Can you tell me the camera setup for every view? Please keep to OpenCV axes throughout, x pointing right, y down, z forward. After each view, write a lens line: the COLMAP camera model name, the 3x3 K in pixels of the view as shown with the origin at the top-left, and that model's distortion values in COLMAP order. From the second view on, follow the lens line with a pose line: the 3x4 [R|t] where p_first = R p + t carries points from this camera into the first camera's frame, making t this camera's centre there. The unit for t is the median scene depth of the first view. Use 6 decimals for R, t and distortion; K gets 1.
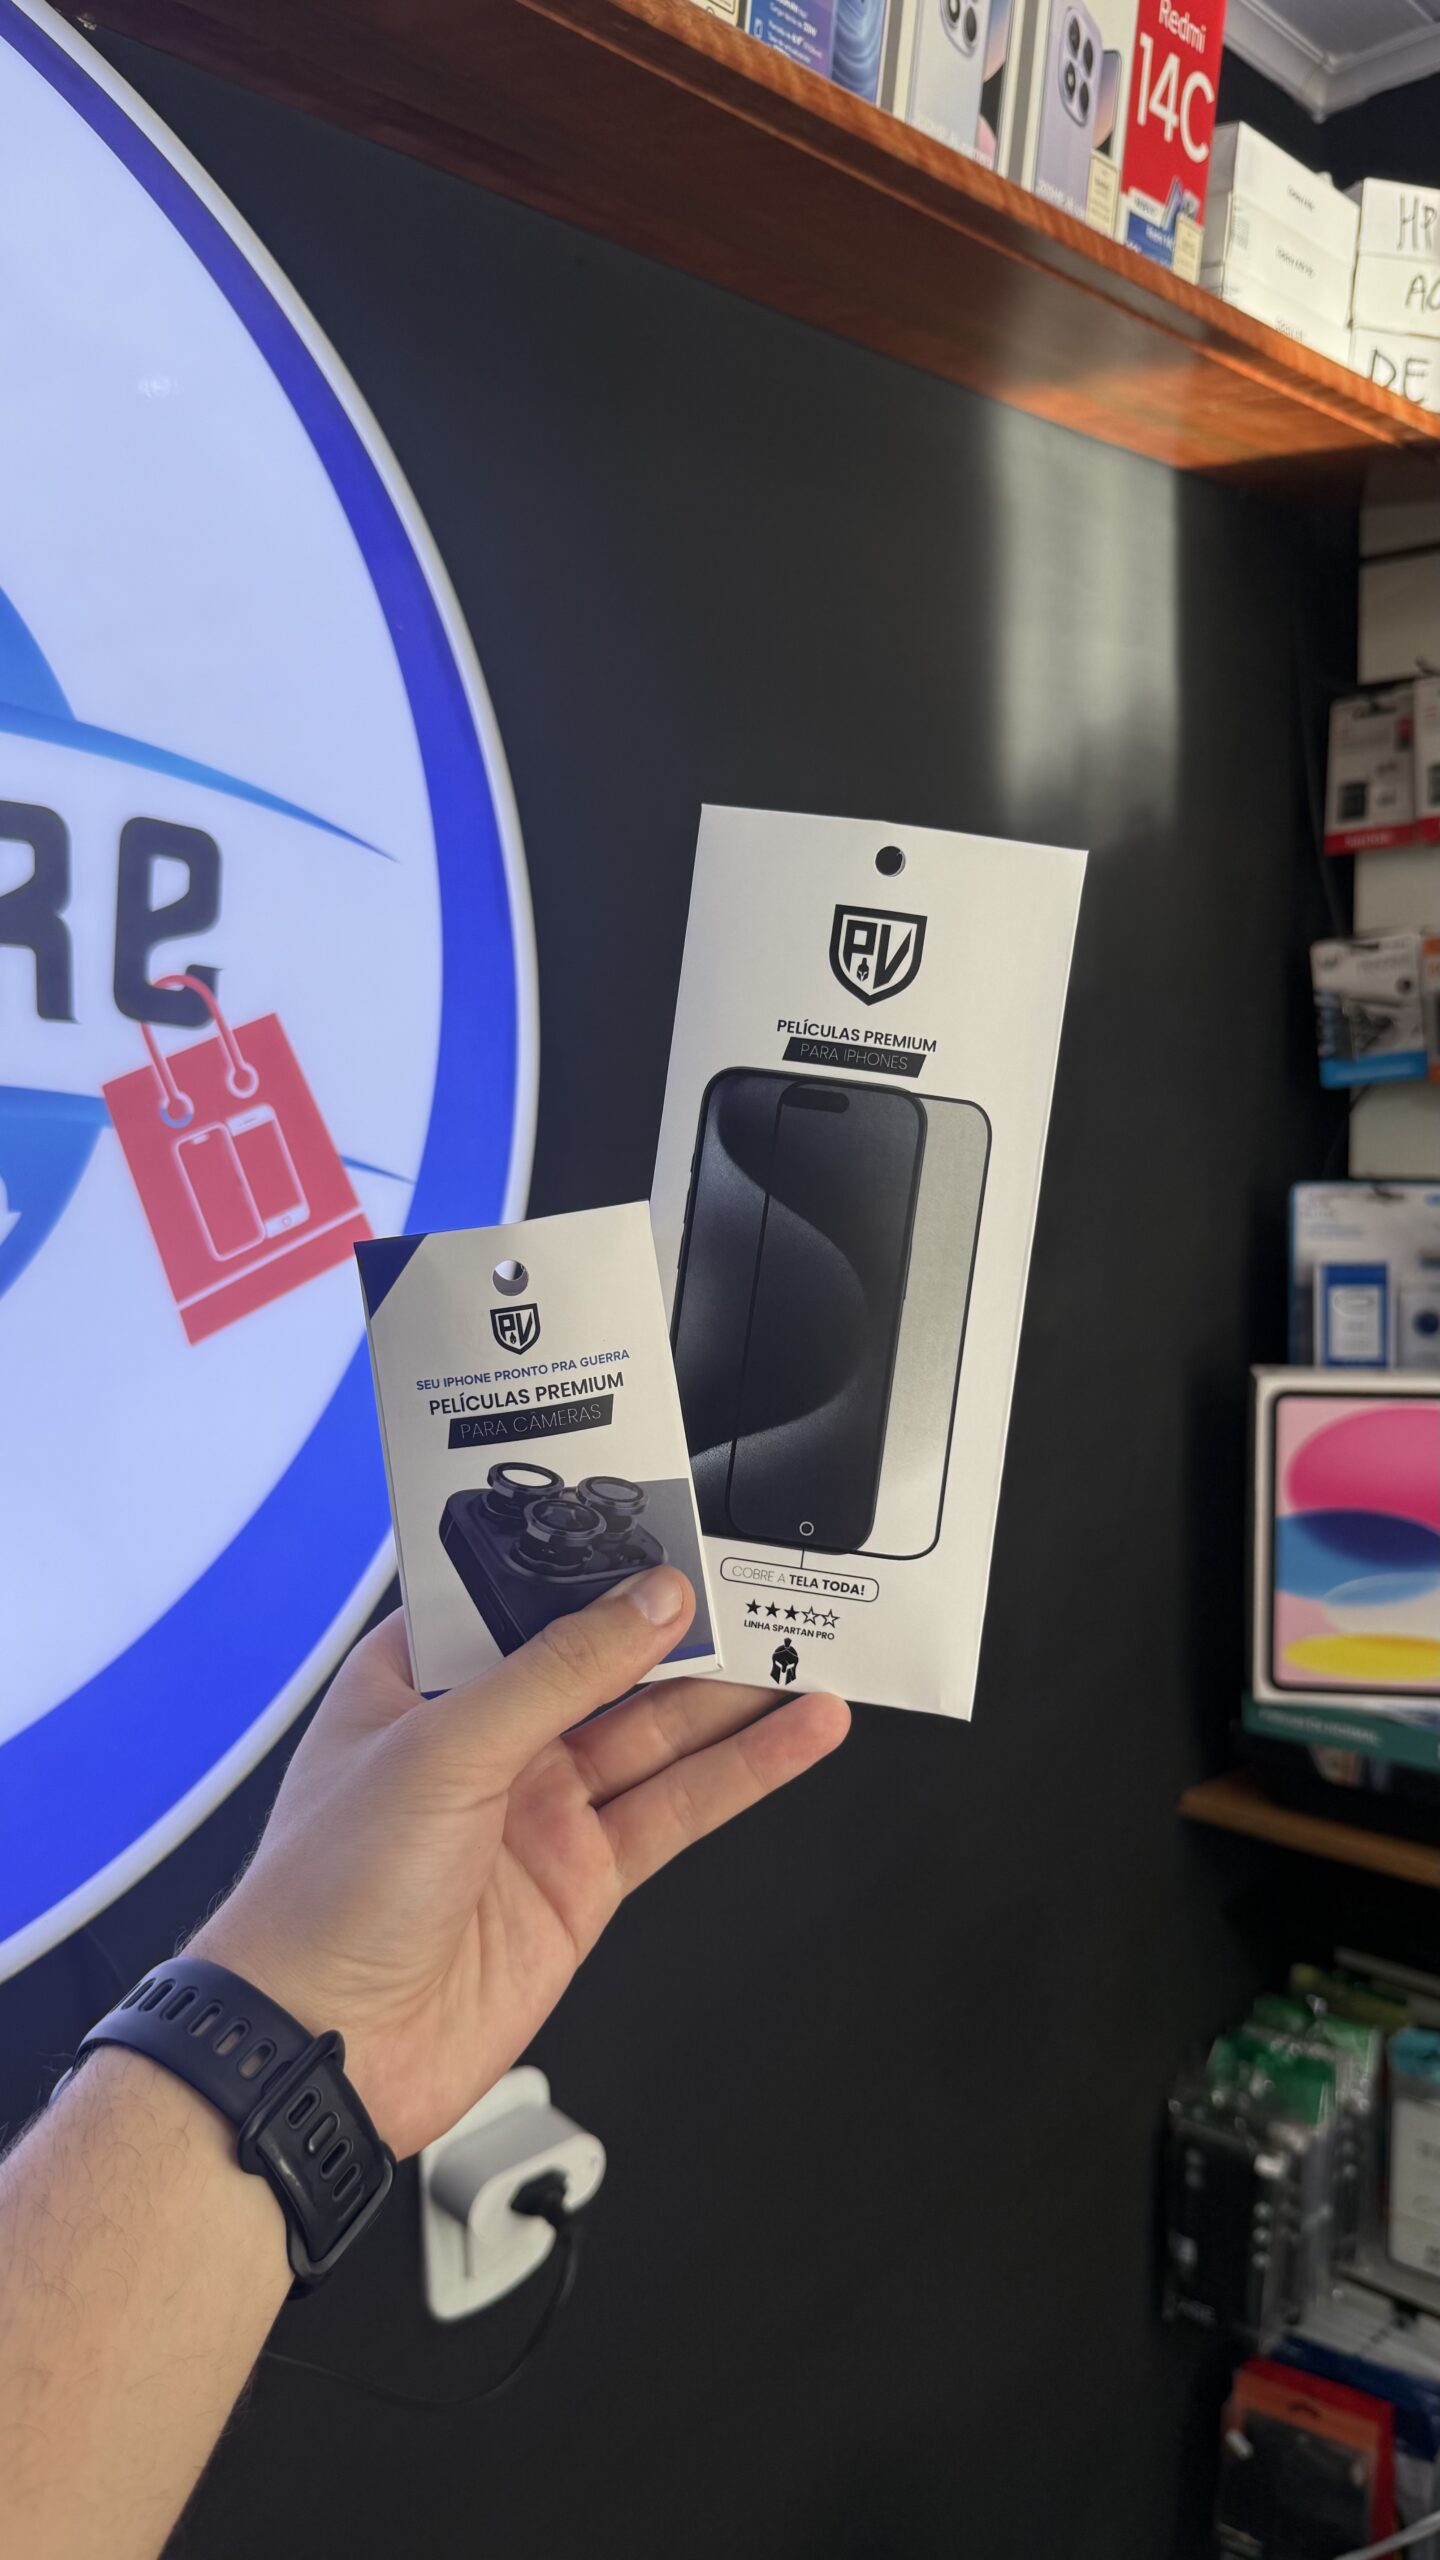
lens RADIAL K [[1893.2, 0, 743.5], [0, 1893.2, 1287.0], [0, 0, 1]] dist [-0.027276, 0.006226]
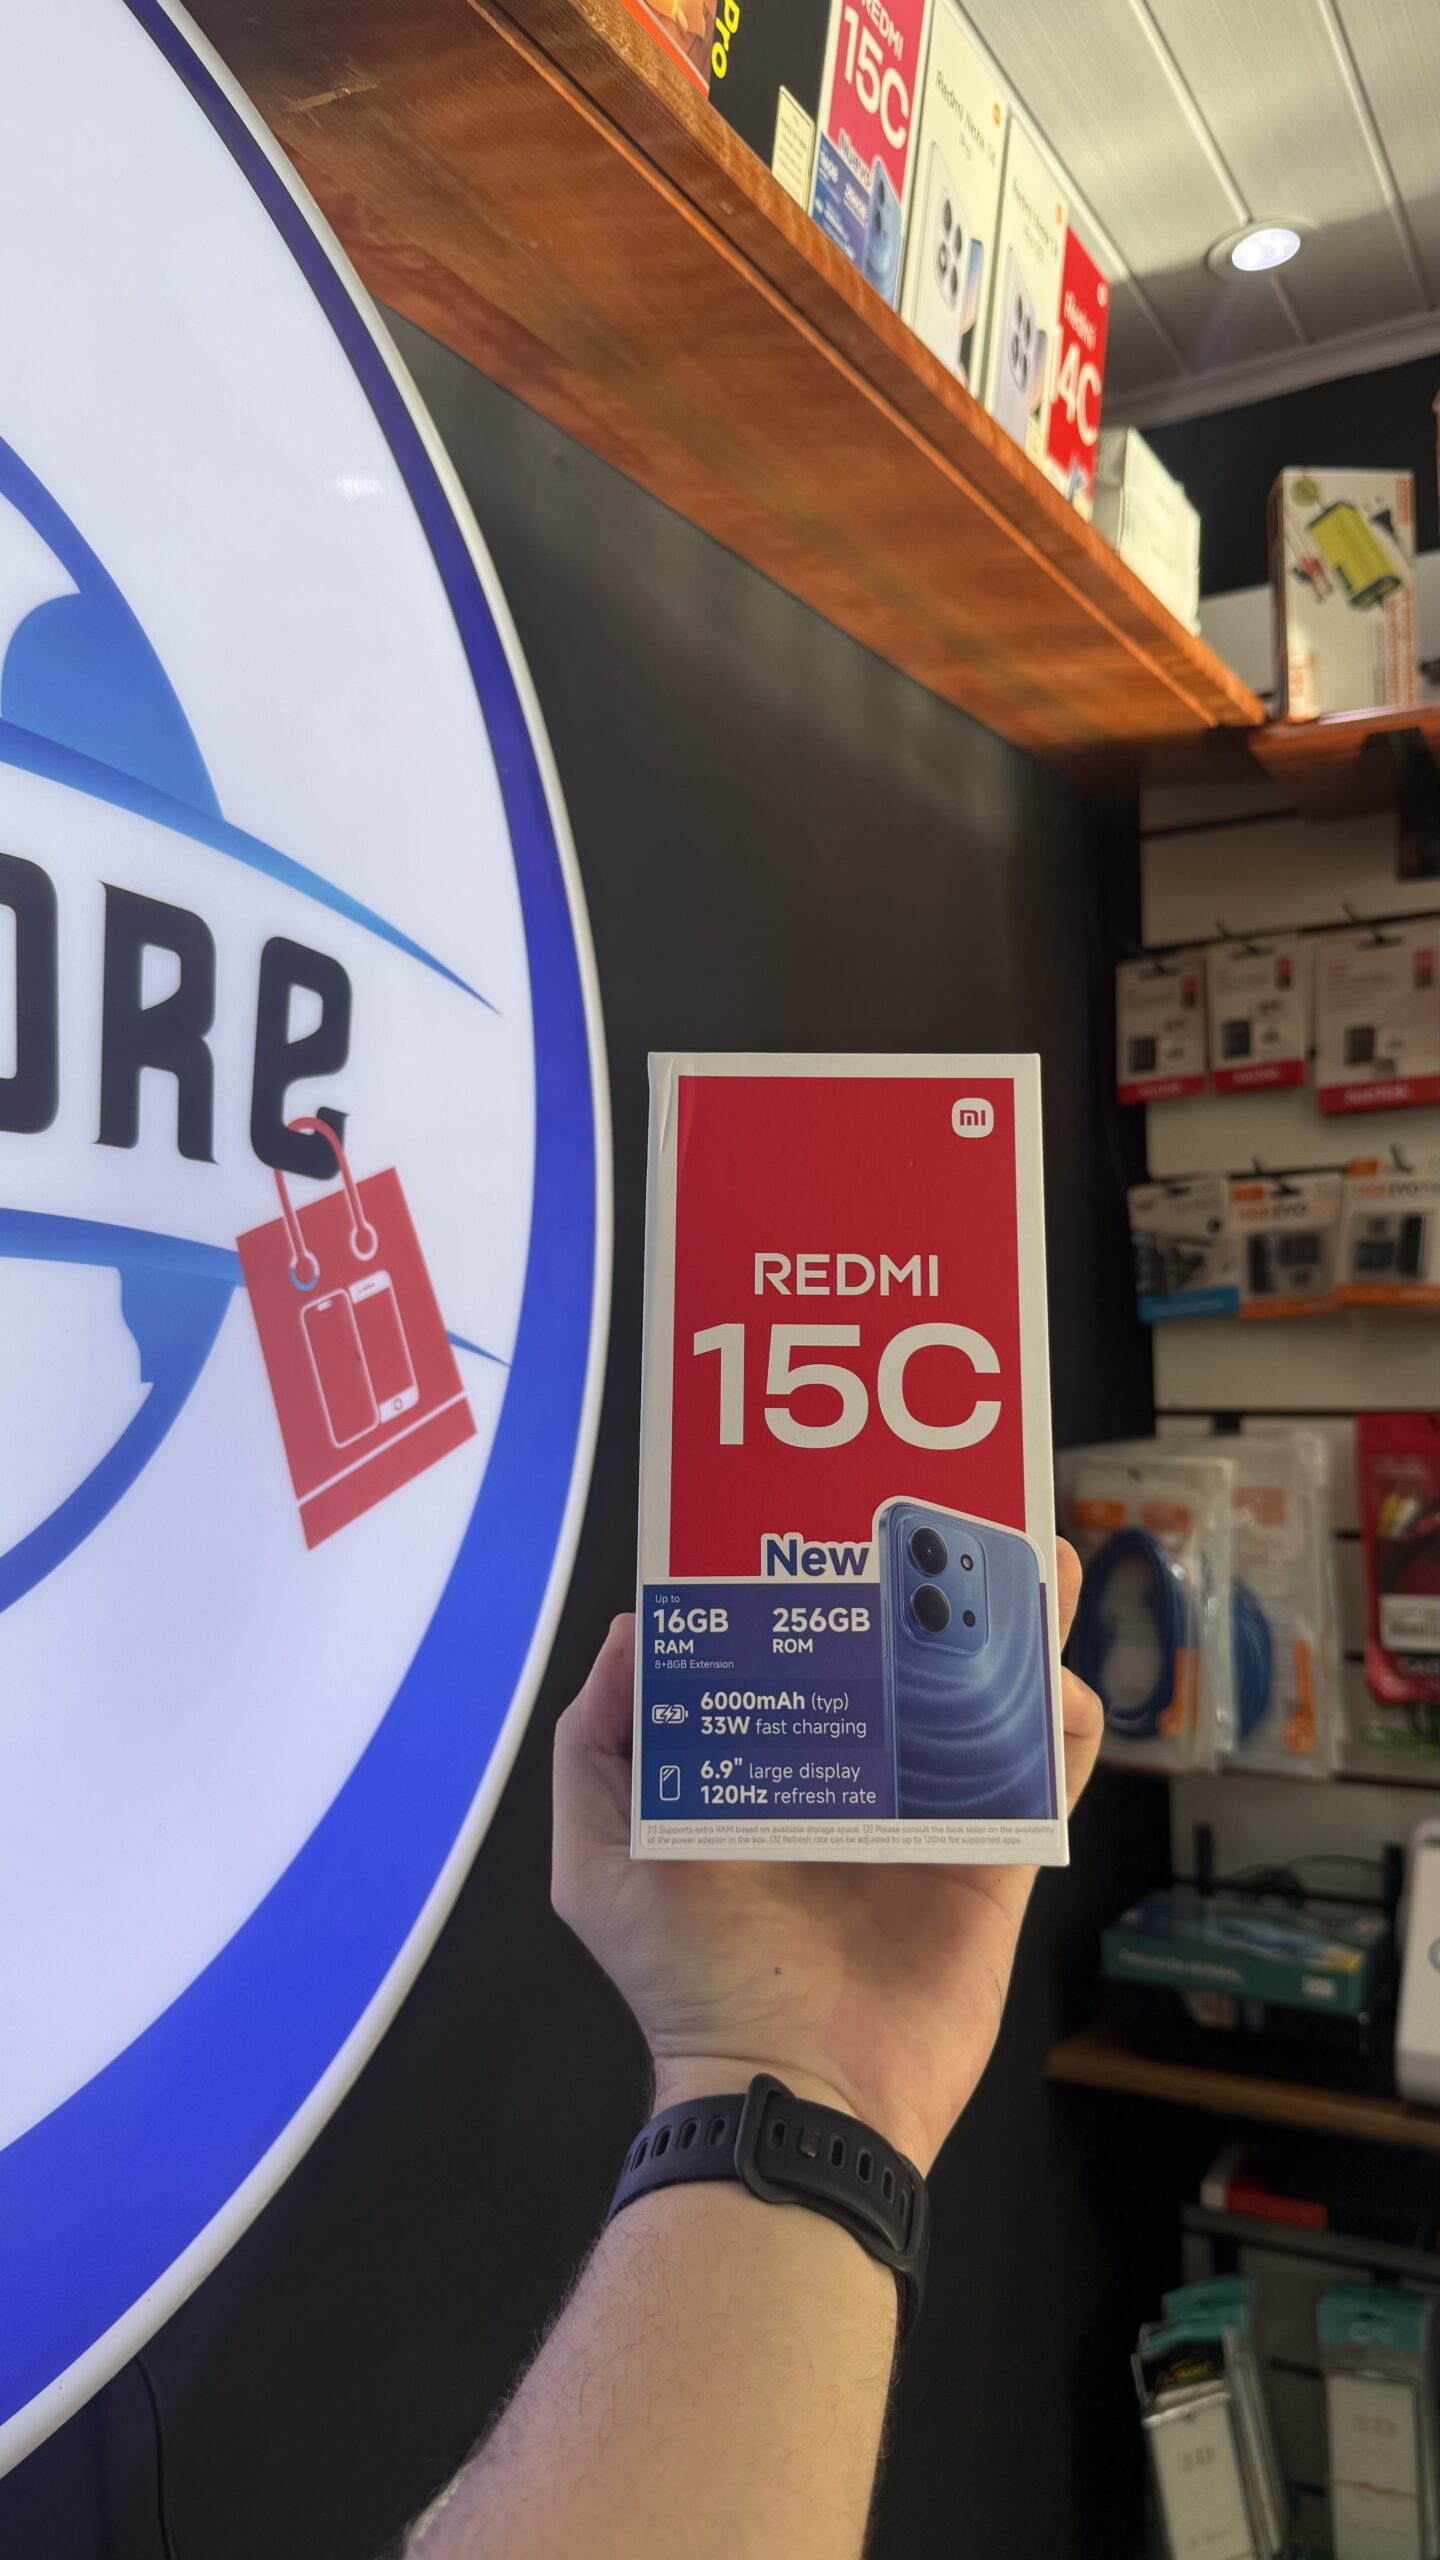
lens RADIAL K [[1860.4, 0, 720.0], [0, 1860.4, 1280.0], [0, 0, 1]] dist [-0.016000, -0.008310]
pose [[0.979901, 0.001368, 0.199481, -0.176943], [0.029553, 0.987946, -0.151949, 0.027827], [-0.197284, 0.154790, 0.968049, 0.089327]]
